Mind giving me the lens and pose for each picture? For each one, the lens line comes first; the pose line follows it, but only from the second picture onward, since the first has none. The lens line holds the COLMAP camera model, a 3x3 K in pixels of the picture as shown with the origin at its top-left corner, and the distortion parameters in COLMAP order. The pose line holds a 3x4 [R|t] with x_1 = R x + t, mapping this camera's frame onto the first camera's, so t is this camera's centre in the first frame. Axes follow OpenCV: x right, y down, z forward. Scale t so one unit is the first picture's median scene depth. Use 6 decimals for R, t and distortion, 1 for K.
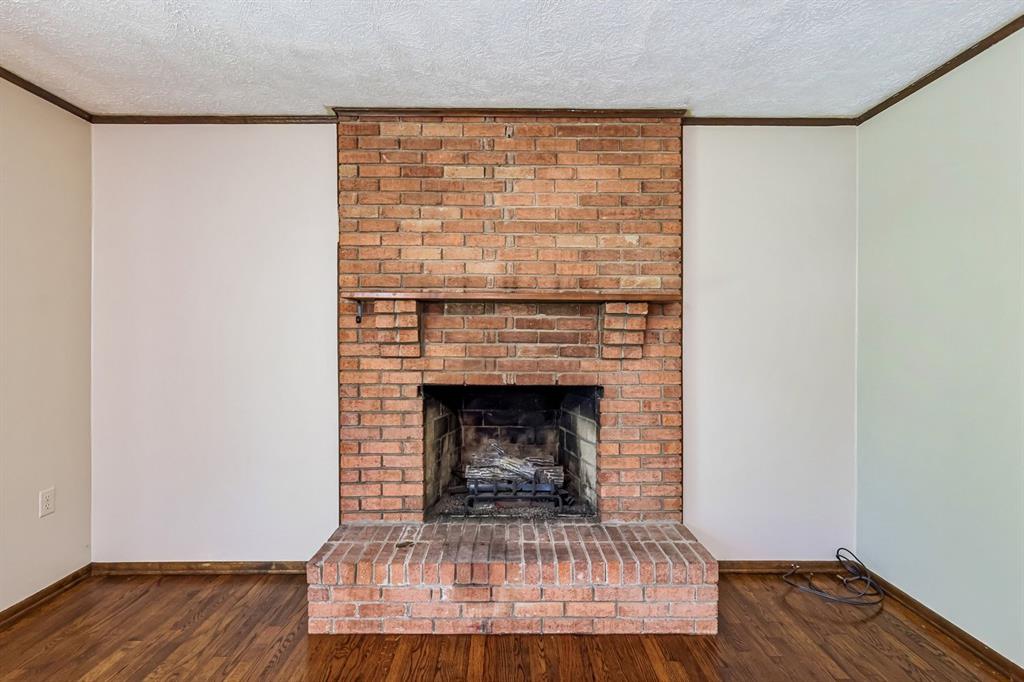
lens RADIAL K [[483.1, 0, 515.3], [0, 483.1, 341.9], [0, 0, 1]] dist [0.004820, 0.001148]
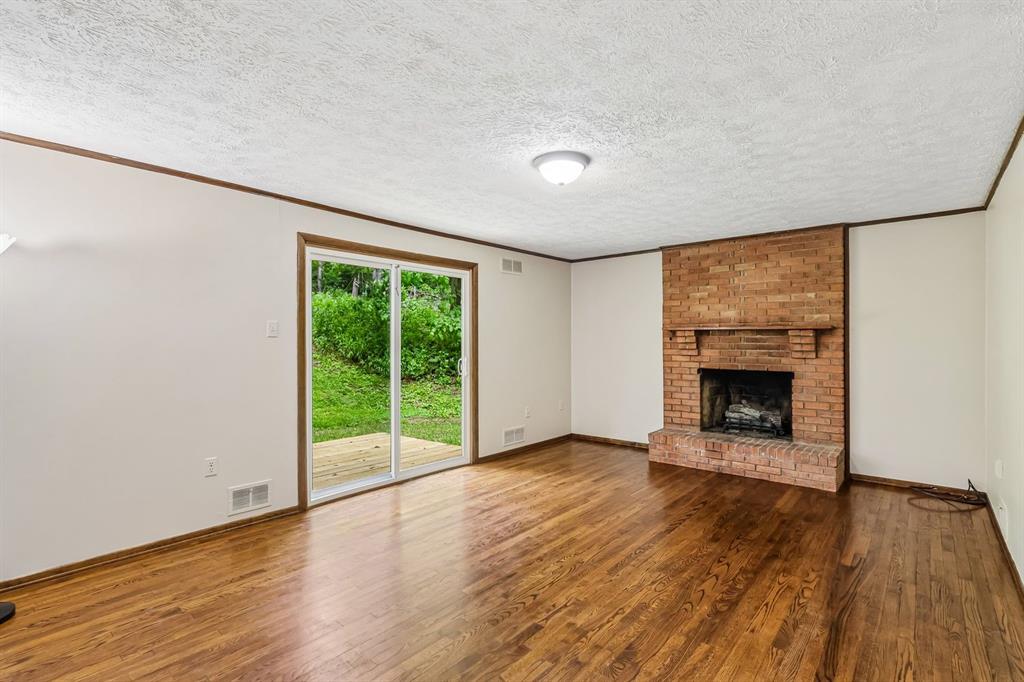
lens RADIAL K [[483.1, 0, 511.3], [0, 483.1, 340.9], [0, 0, 1]] dist [0.004820, 0.001148]
pose [[0.750578, -0.003633, -0.660772, 0.611401], [0.001835, 0.999992, -0.003413, -0.029041], [0.660779, 0.001349, 0.750579, -1.197381]]
